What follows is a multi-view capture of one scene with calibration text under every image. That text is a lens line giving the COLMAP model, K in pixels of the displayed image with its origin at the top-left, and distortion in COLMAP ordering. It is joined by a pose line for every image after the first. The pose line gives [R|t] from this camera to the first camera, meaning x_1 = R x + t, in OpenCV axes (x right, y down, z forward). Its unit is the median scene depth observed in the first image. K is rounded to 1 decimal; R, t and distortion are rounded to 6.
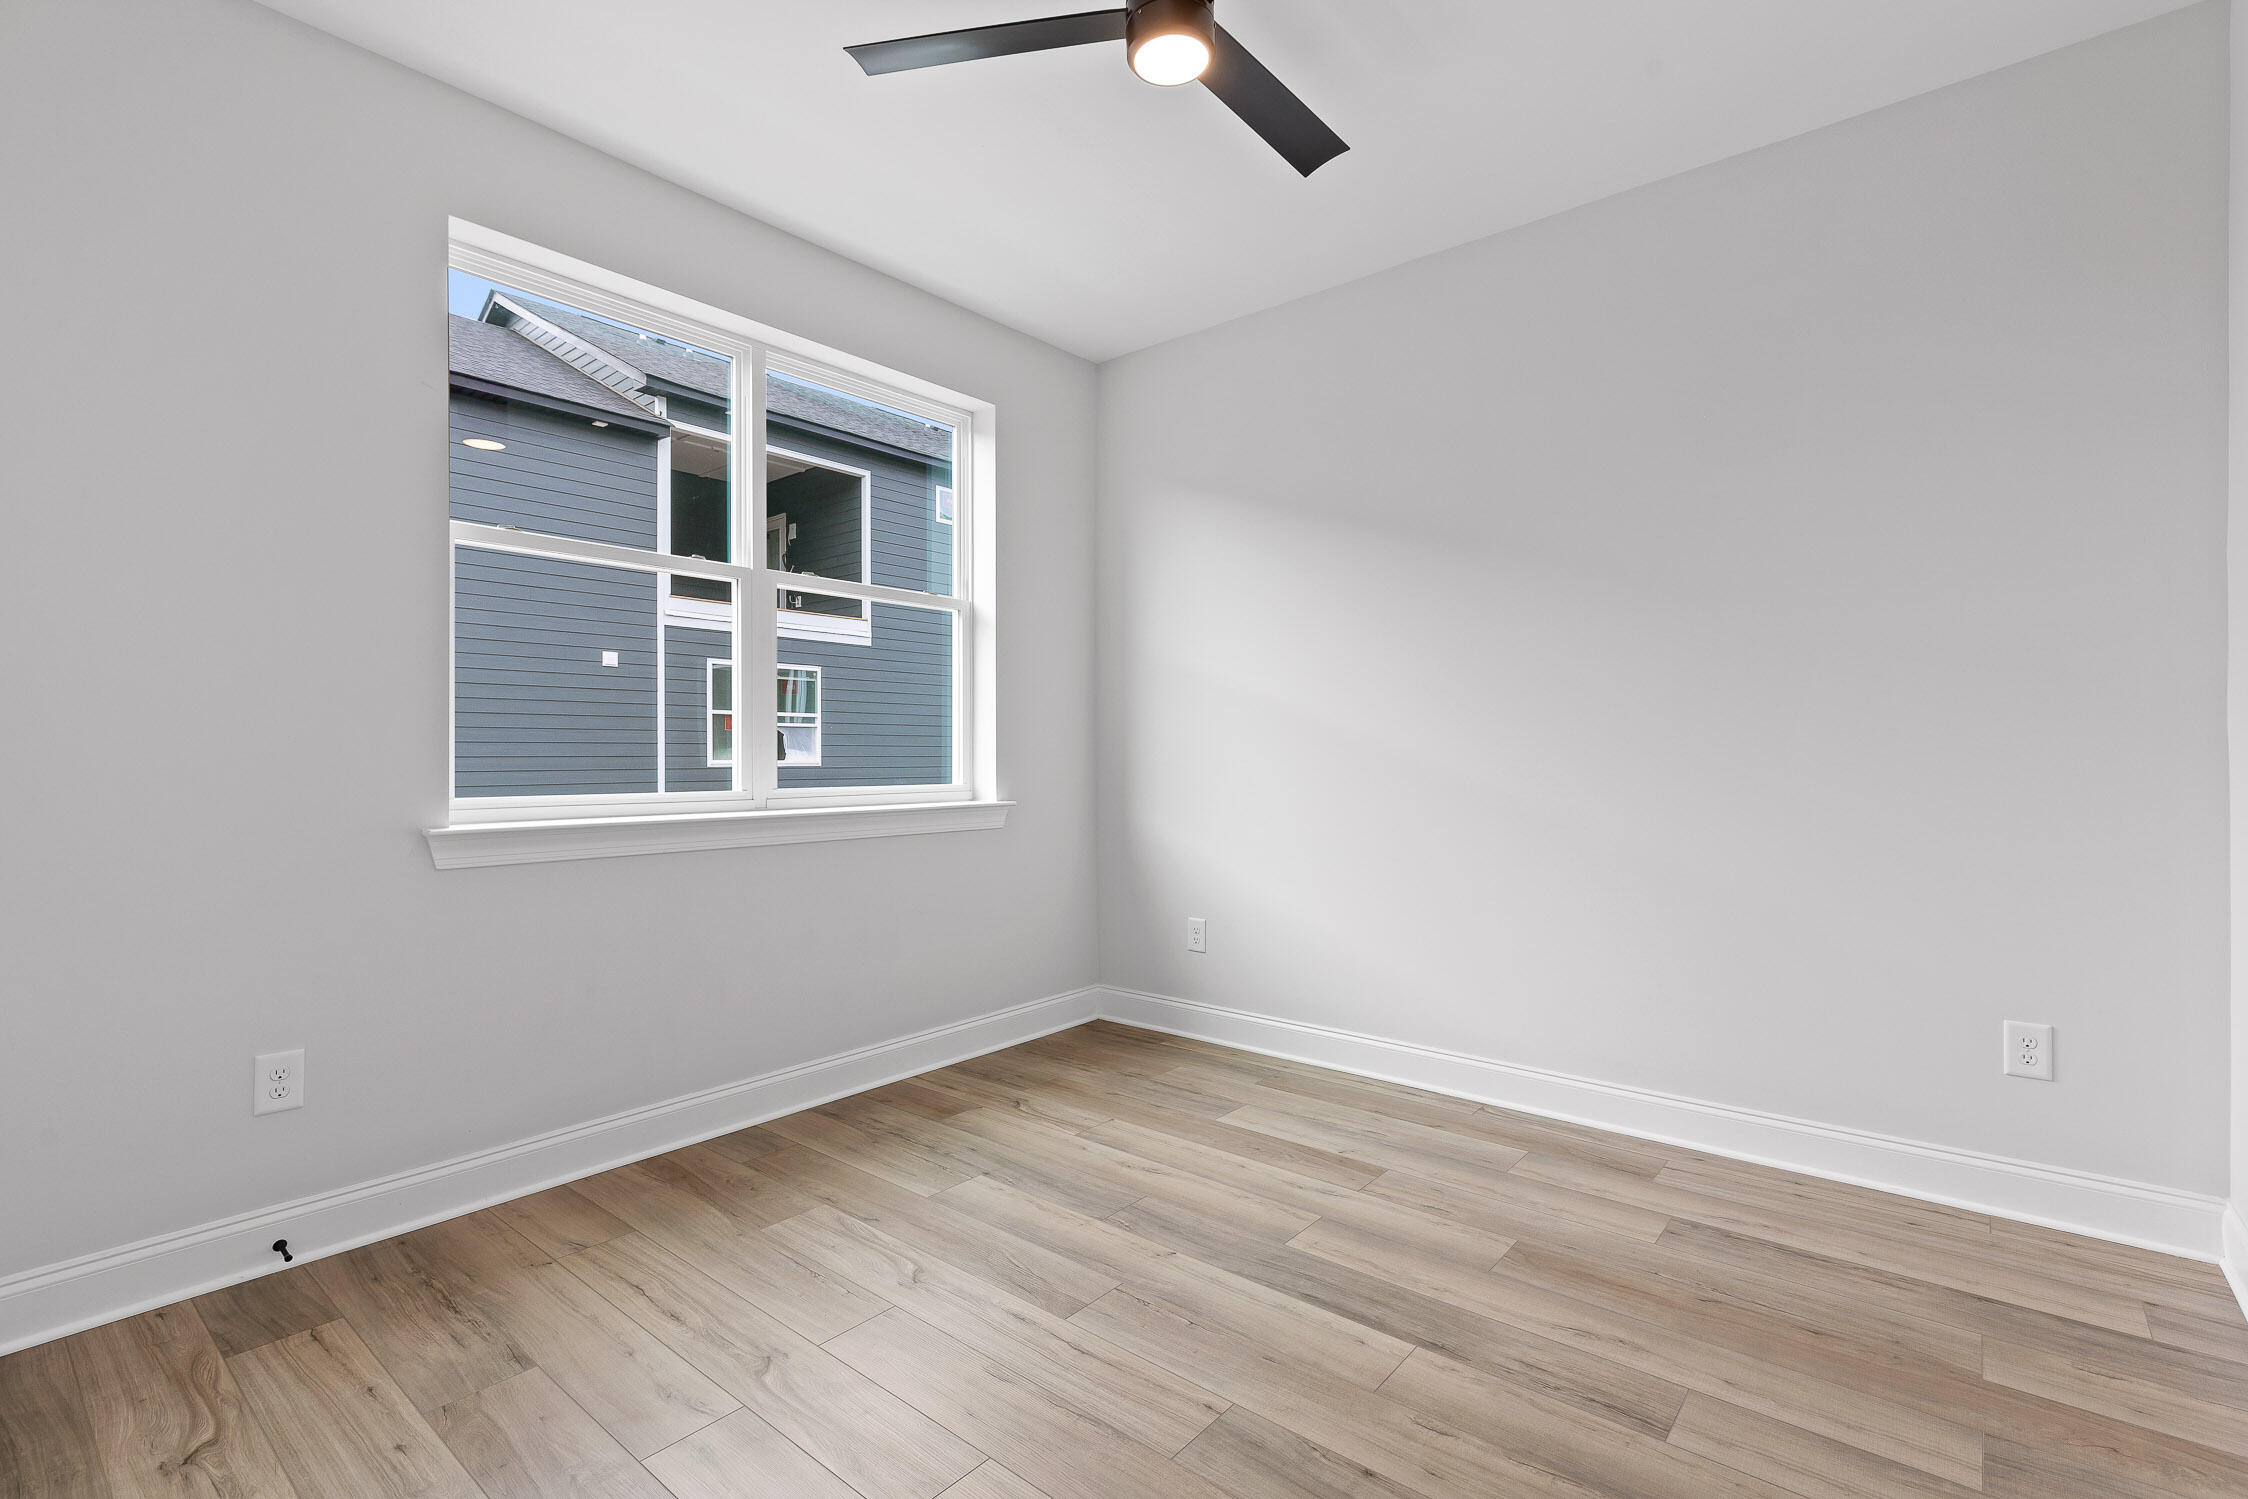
lens RADIAL K [[1026.8, 0, 1116.3], [0, 1026.8, 758.7], [0, 0, 1]] dist [0.004790, -0.001543]
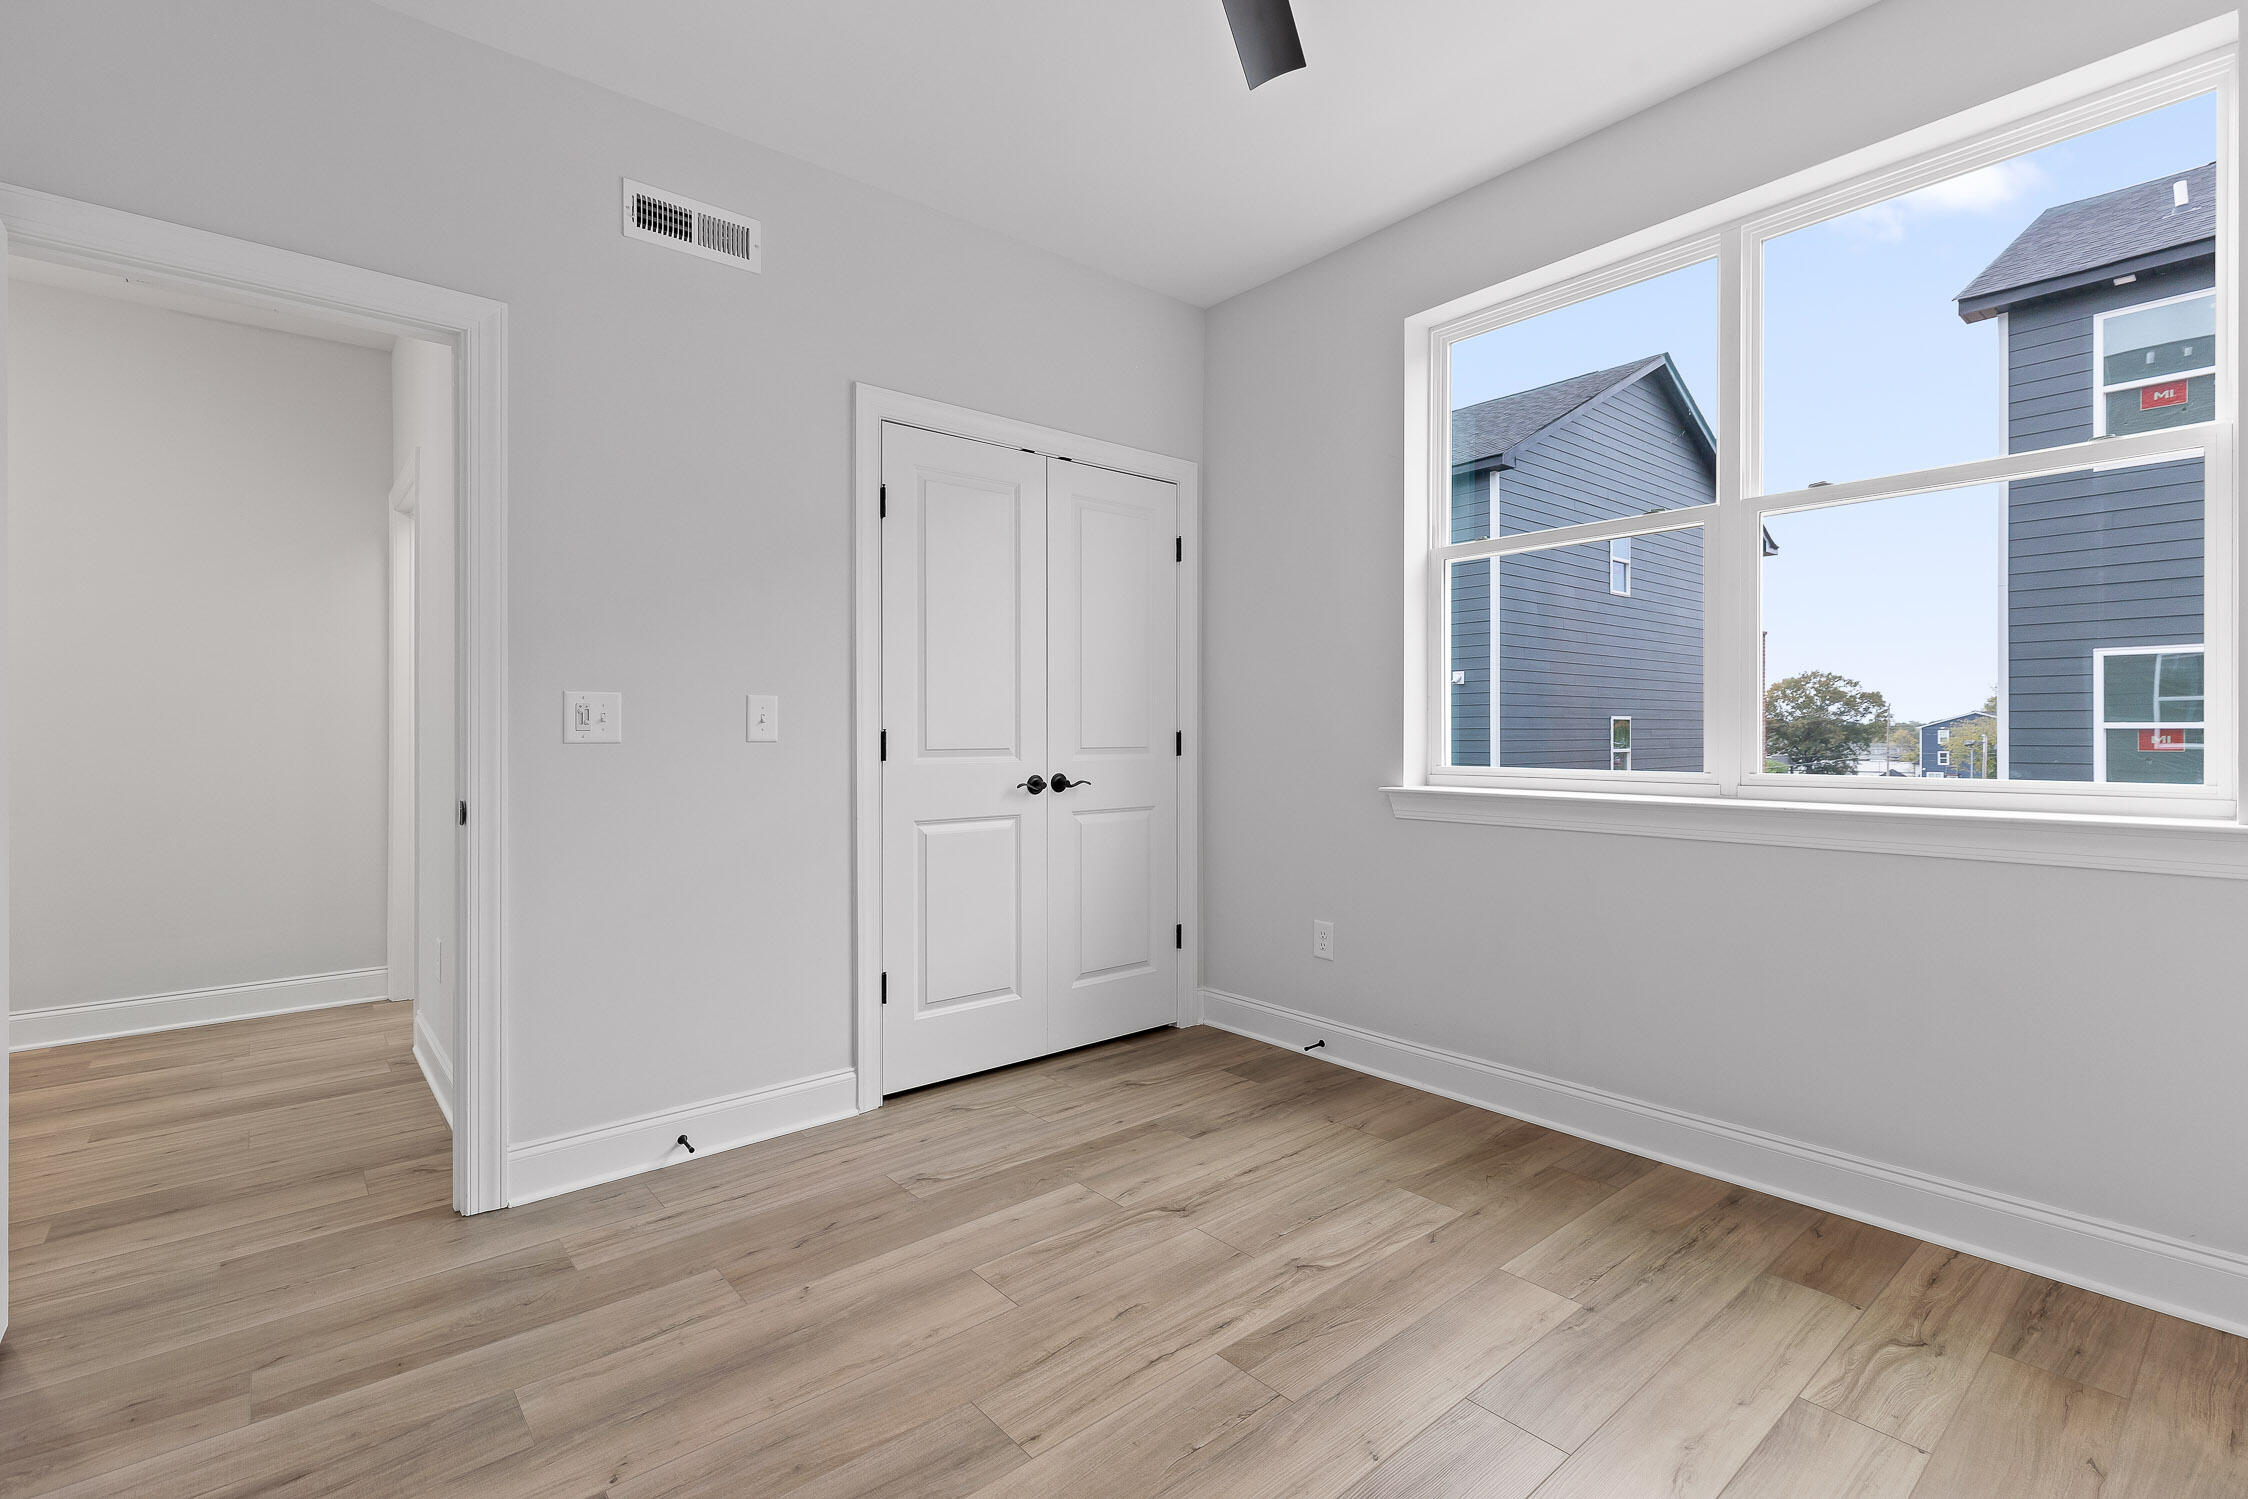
lens RADIAL K [[1026.8, 0, 1145.1], [0, 1026.8, 717.5], [0, 0, 1]] dist [0.004790, -0.001543]
pose [[-0.160952, -0.013714, -0.986867, 0.666305], [0.001663, 0.999898, -0.014167, -0.003611], [0.986961, -0.003921, -0.160913, 0.835193]]
